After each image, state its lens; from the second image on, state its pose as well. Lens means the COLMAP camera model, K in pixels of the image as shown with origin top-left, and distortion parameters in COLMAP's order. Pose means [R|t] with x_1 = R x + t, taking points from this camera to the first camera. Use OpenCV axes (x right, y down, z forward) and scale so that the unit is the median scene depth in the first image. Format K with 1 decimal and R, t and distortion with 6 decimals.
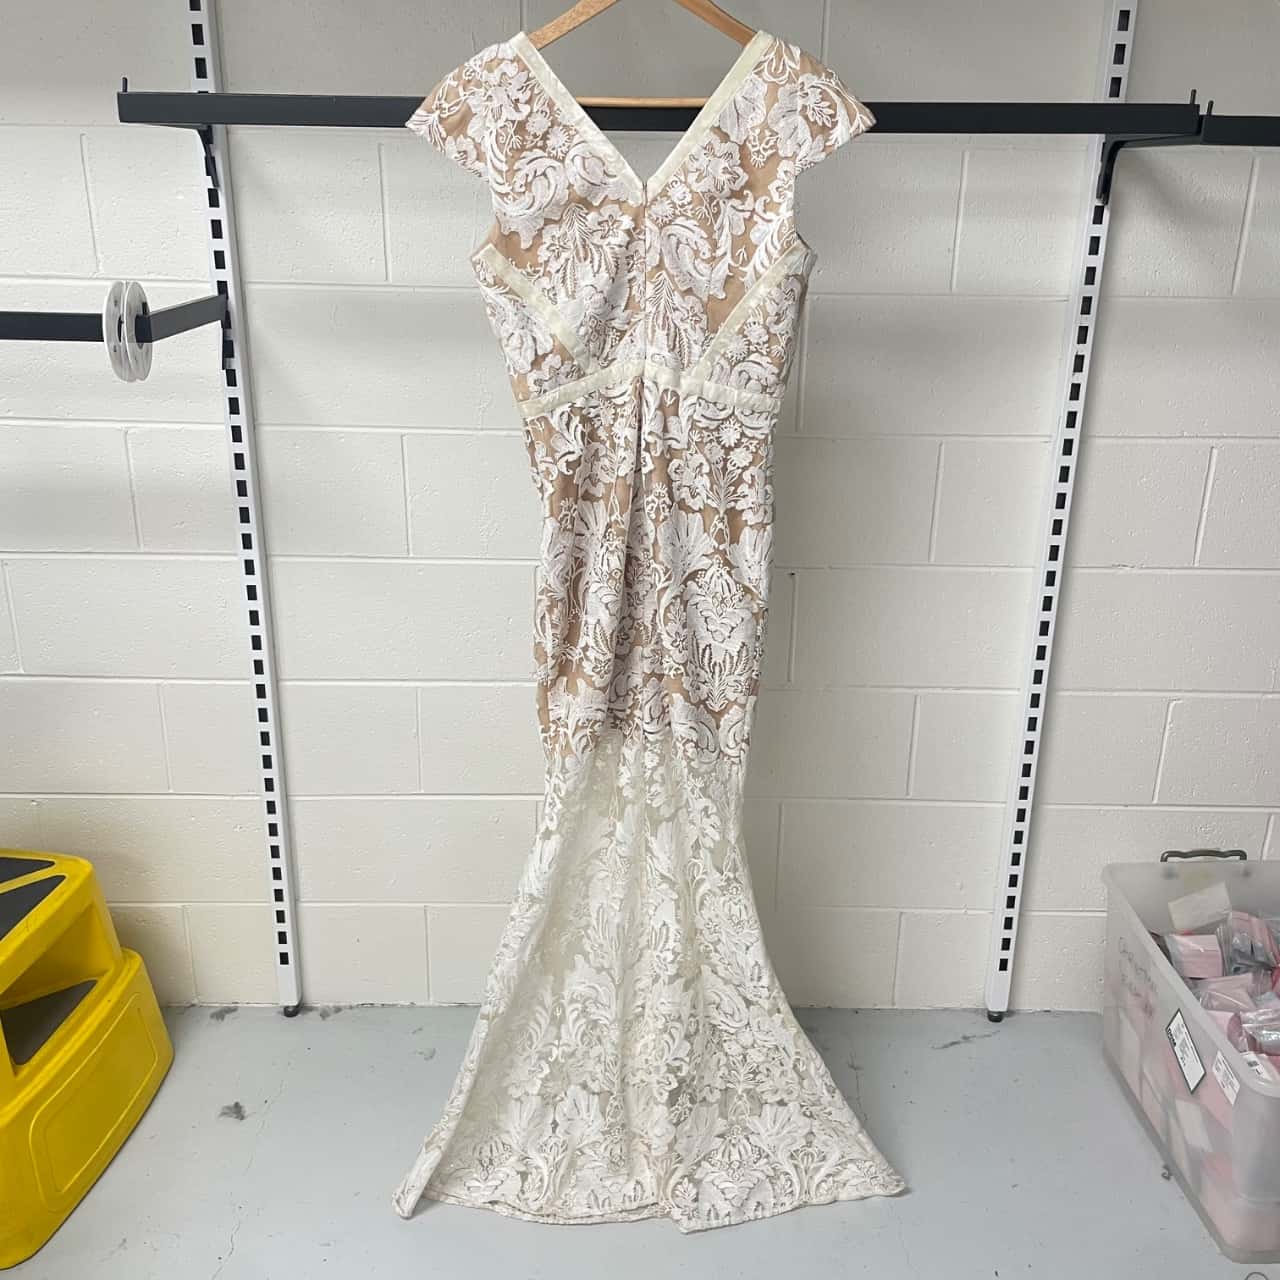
lens RADIAL K [[1348.0, 0, 653.1], [0, 1348.0, 635.4], [0, 0, 1]] dist [0.018502, 0.000000]
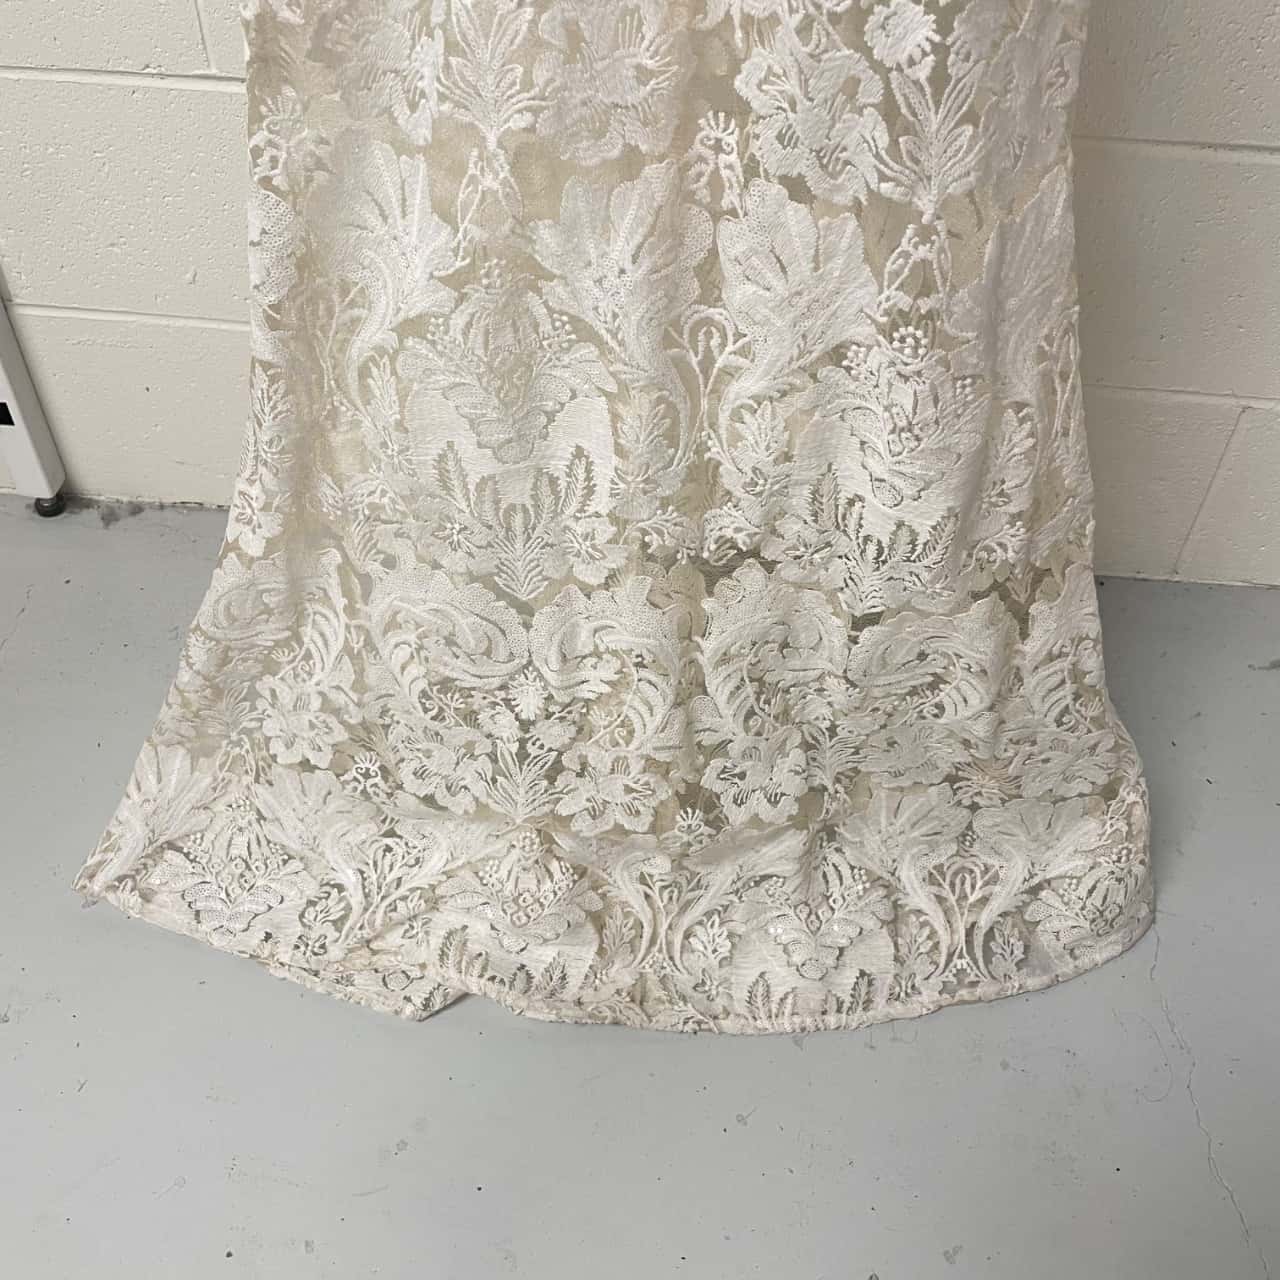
lens RADIAL K [[1348.0, 0, 655.3], [0, 1348.0, 651.2], [0, 0, 1]] dist [0.018502, 0.000000]
pose [[0.995729, 0.075577, -0.053019, 0.008295], [-0.045702, 0.902526, 0.428203, 0.099851], [0.080213, -0.423951, 0.902126, 0.581404]]
